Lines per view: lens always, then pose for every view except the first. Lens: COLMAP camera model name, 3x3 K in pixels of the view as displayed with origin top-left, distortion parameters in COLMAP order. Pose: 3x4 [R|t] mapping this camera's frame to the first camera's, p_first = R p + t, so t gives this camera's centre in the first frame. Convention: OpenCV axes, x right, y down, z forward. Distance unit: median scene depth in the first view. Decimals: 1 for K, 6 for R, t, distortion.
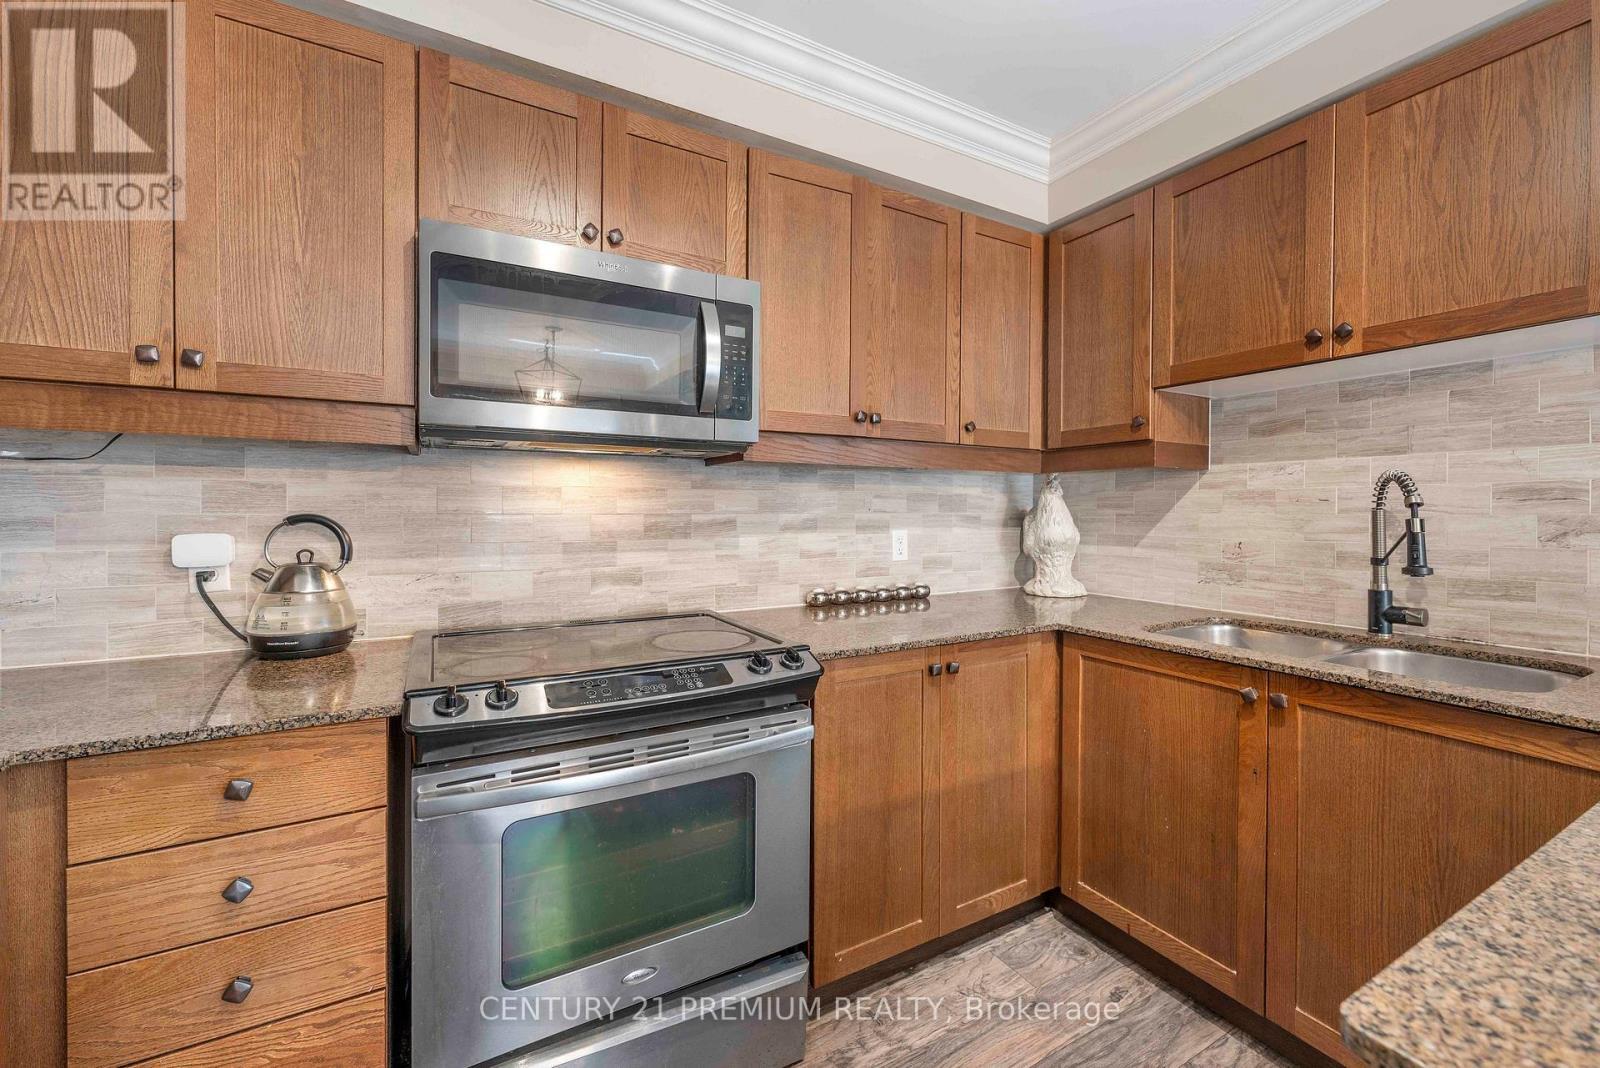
lens RADIAL K [[650.5, 0, 800.6], [0, 650.5, 520.1], [0, 0, 1]] dist [0.000543, -0.000157]
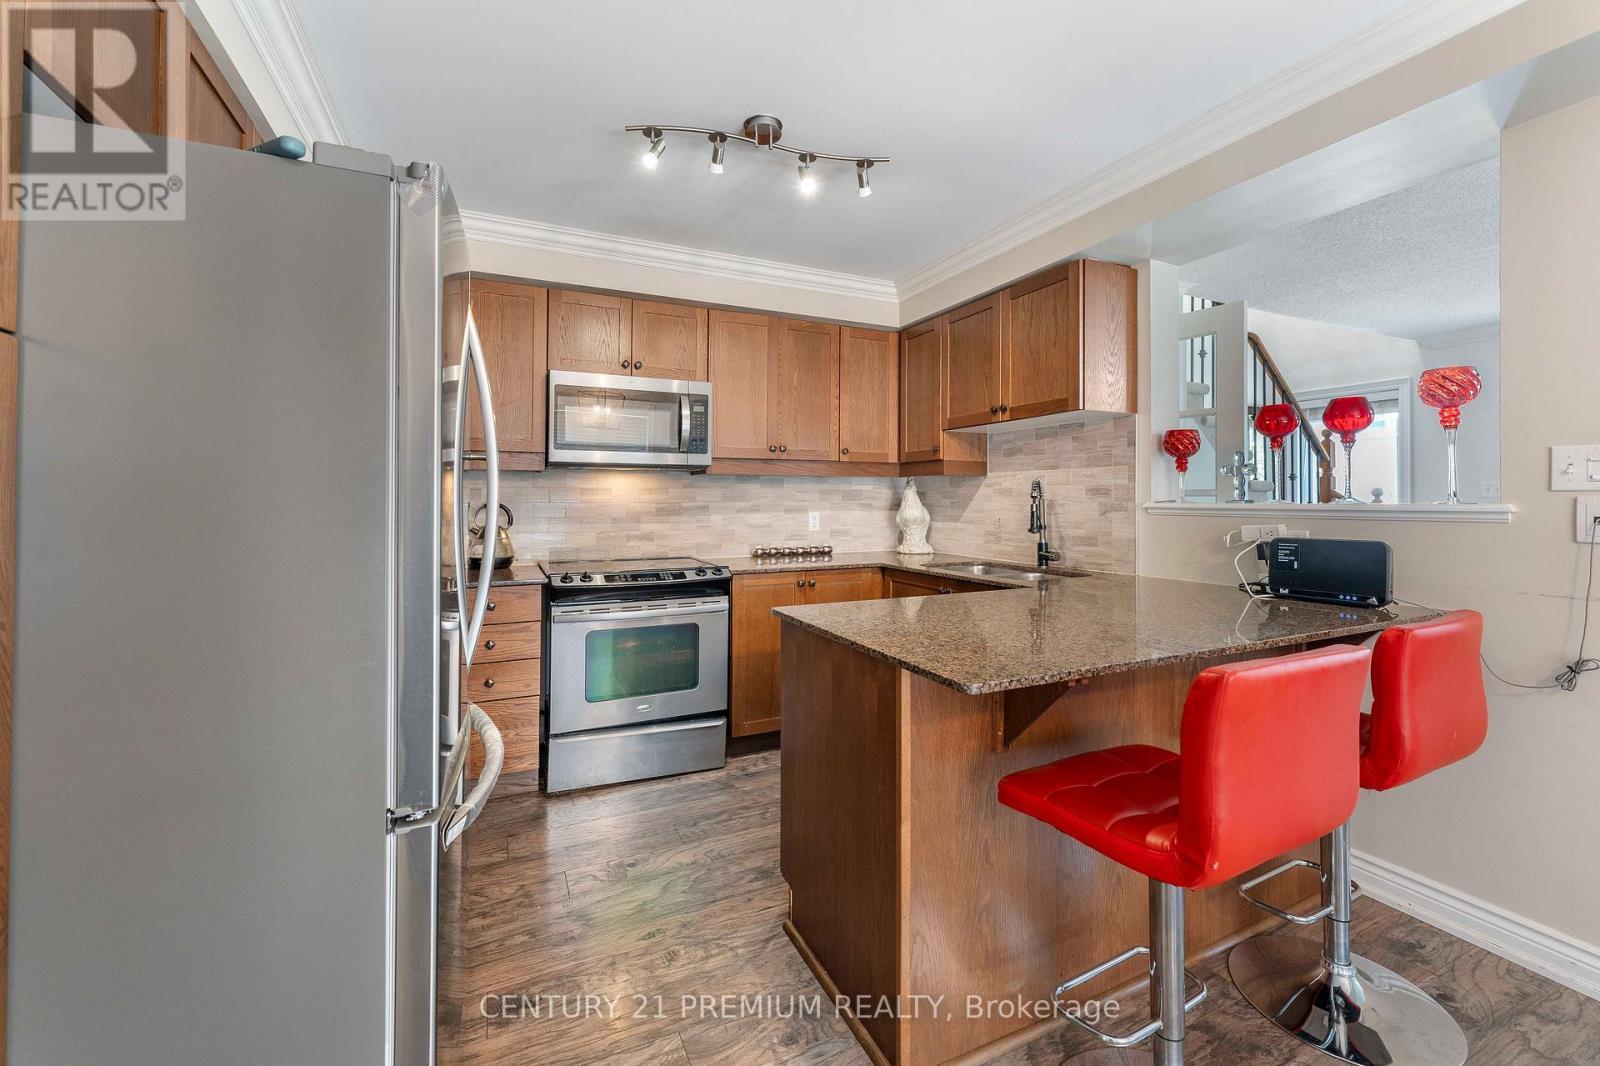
lens RADIAL K [[650.5, 0, 799.8], [0, 650.5, 494.8], [0, 0, 1]] dist [0.000543, -0.000157]
pose [[0.997365, -0.002026, -0.072513, 0.292844], [0.000415, 0.999753, -0.022221, 0.010040], [0.072541, 0.022132, 0.997120, -0.784041]]
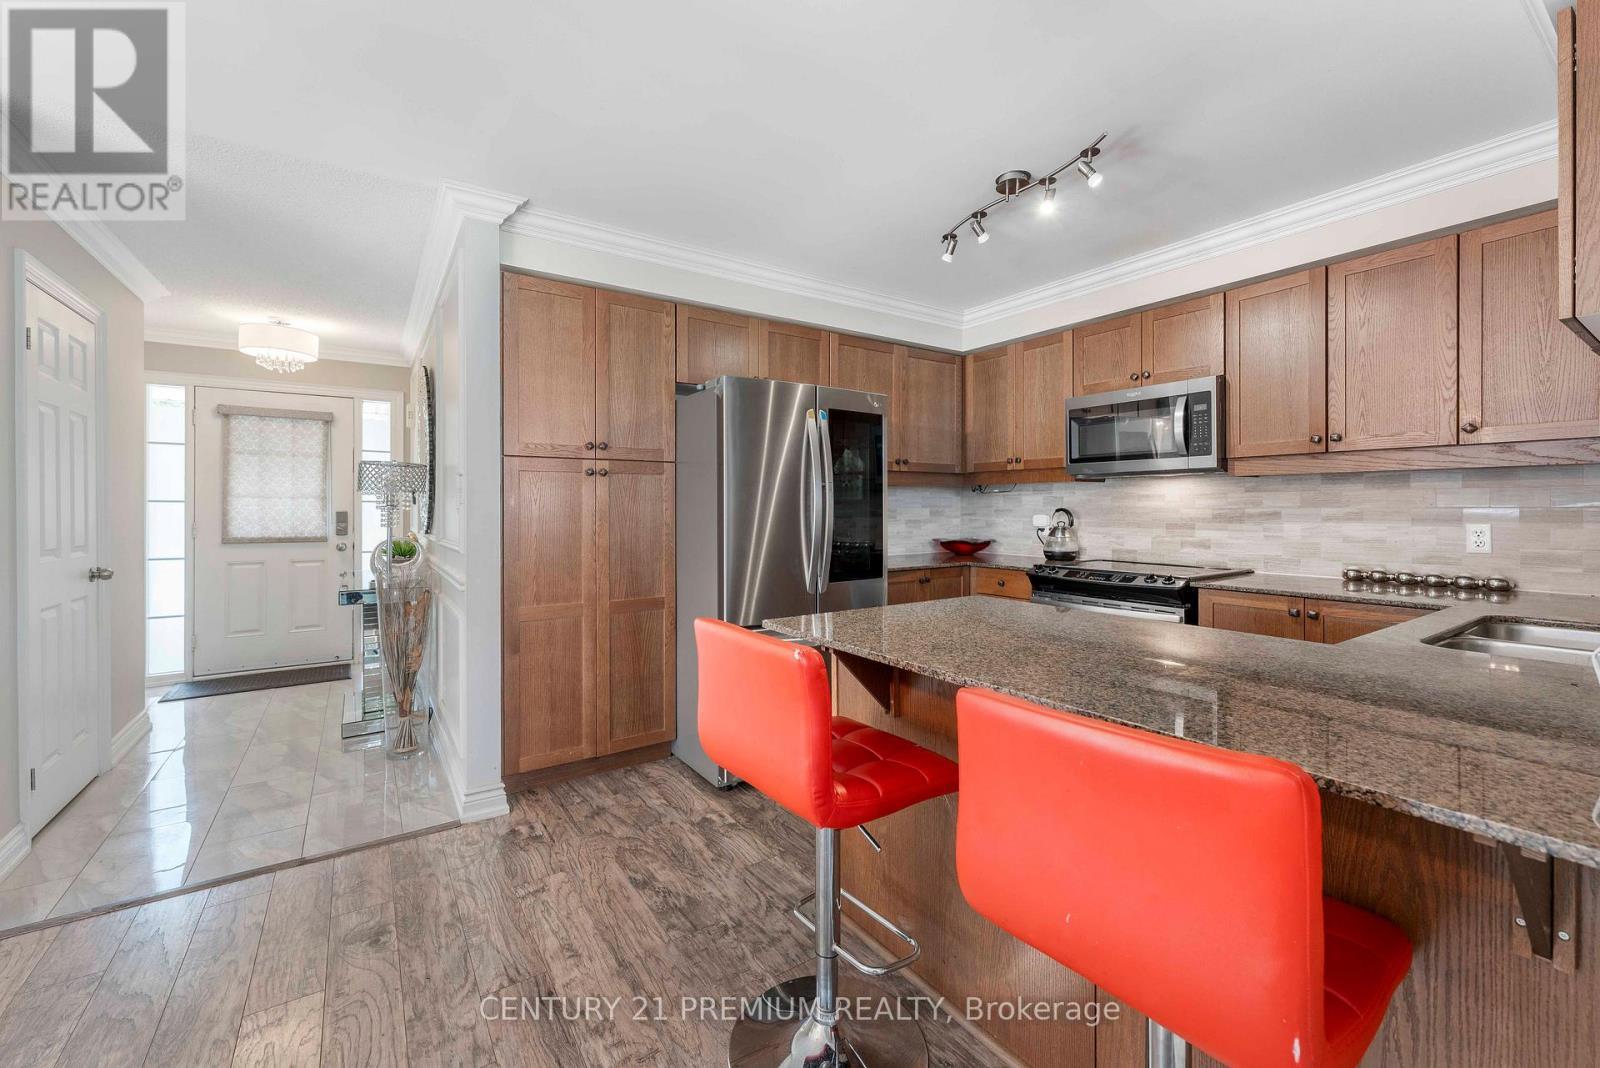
lens RADIAL K [[650.5, 0, 803.9], [0, 650.5, 521.5], [0, 0, 1]] dist [0.000543, -0.000157]
pose [[0.090256, 0.022214, -0.995671, 1.367522], [-0.009351, 0.999726, 0.021456, -0.000806], [0.995875, 0.007374, 0.090439, -0.221991]]
